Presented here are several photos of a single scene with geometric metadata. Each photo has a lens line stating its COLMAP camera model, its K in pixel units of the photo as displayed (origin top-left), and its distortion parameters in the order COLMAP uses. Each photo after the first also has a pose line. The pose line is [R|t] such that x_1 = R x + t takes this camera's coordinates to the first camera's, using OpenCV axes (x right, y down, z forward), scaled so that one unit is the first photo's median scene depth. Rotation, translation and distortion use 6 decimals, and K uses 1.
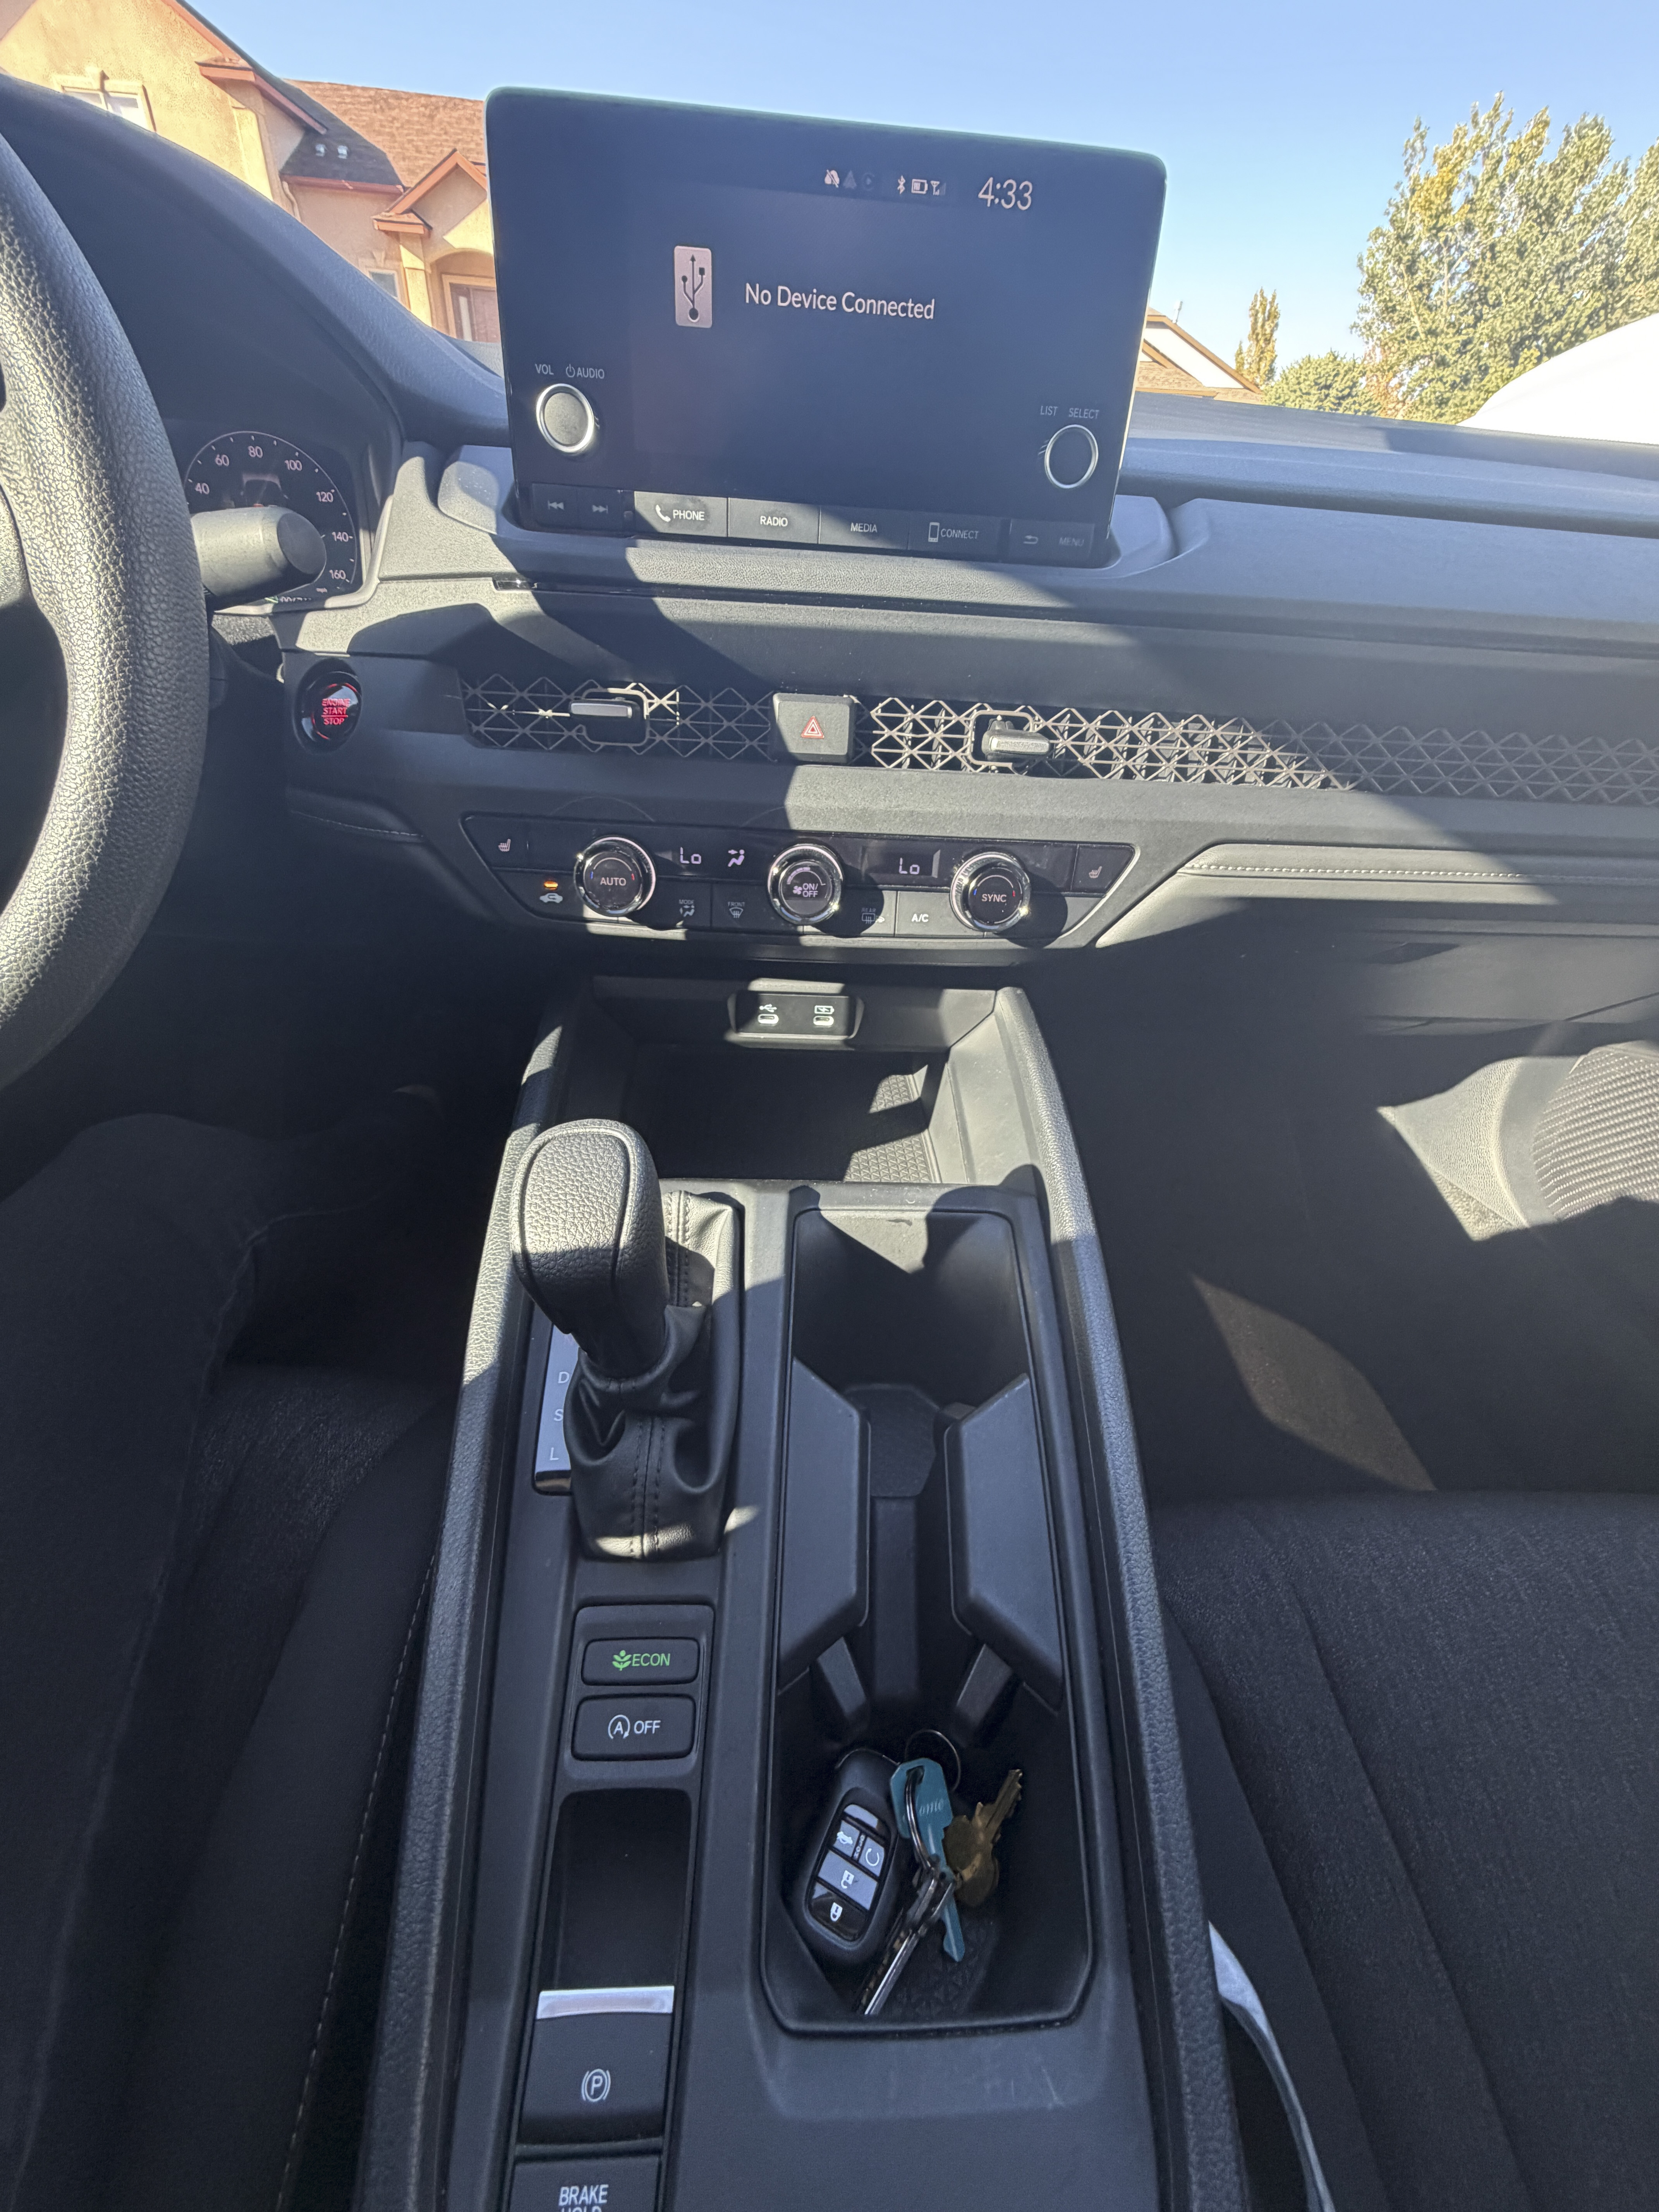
lens RADIAL K [[874.8, 0, 829.5], [0, 874.8, 1106.0], [0, 0, 1]] dist [0.001358, -0.000651]
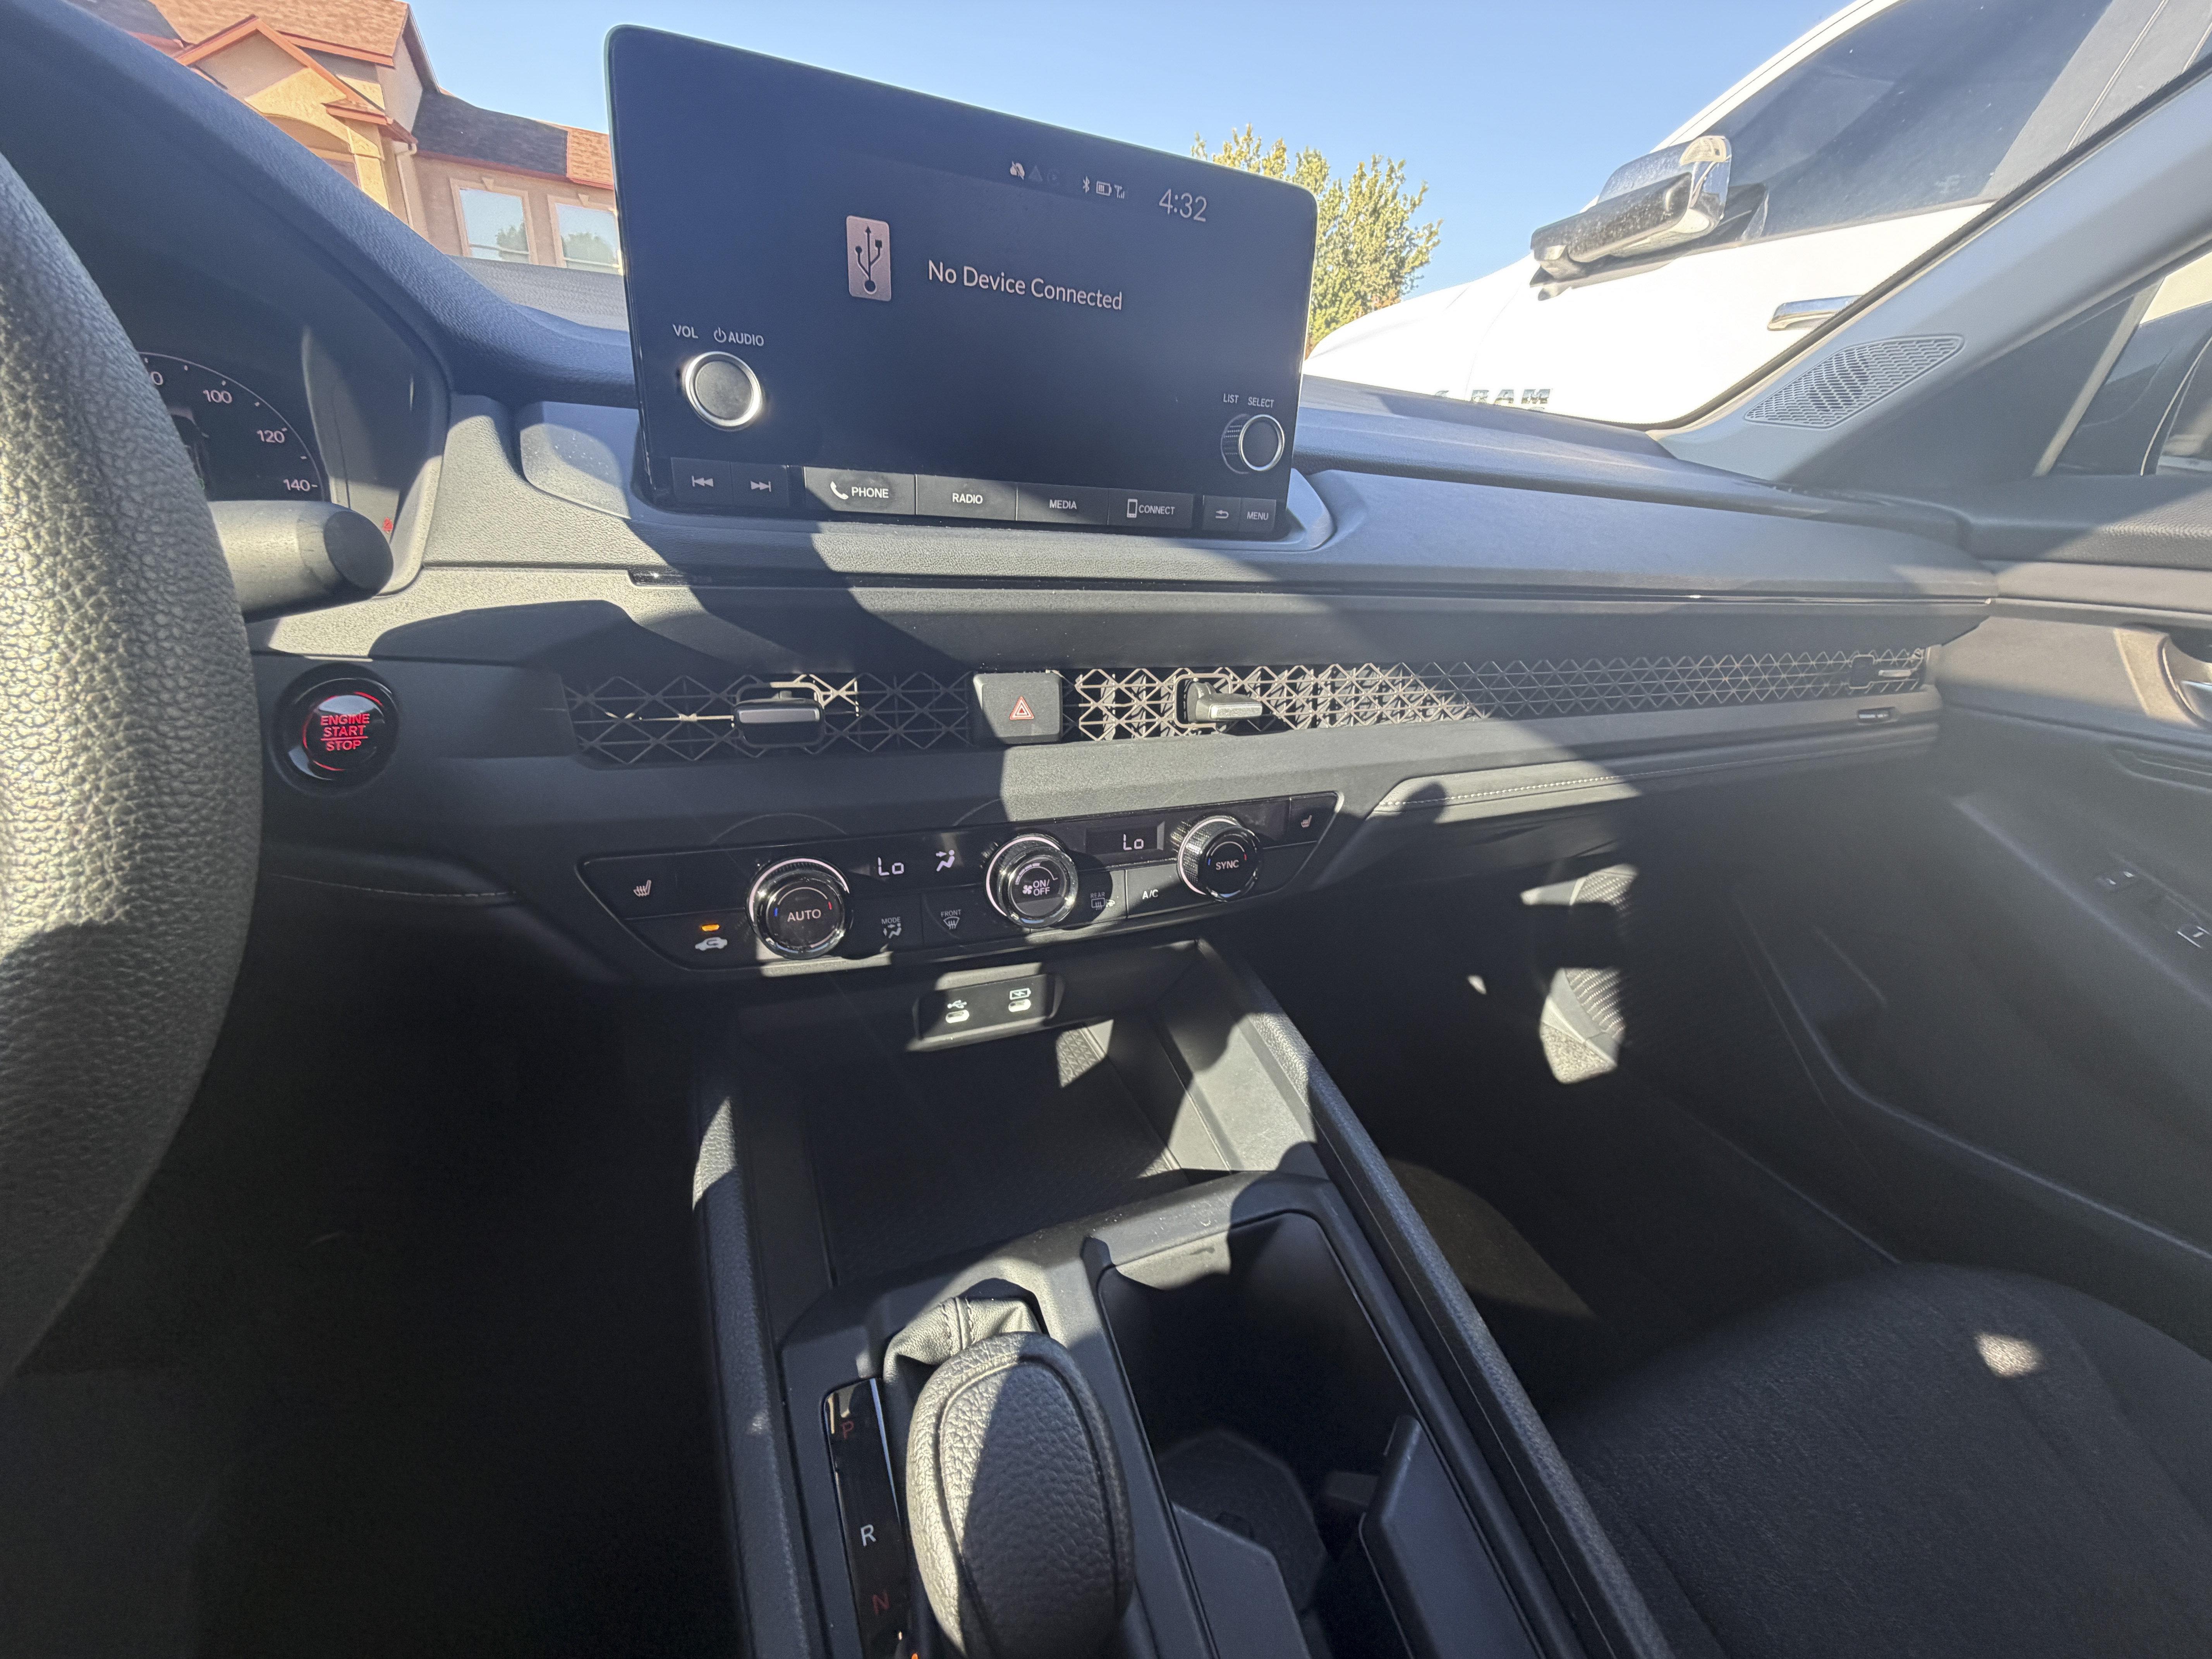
lens RADIAL K [[874.8, 0, 1107.0], [0, 874.8, 834.2], [0, 0, 1]] dist [0.001358, -0.000651]
pose [[0.934549, -0.126612, 0.332548, -0.245791], [0.171564, 0.979083, -0.109372, -0.195349], [-0.311744, 0.159266, 0.936723, 0.164186]]
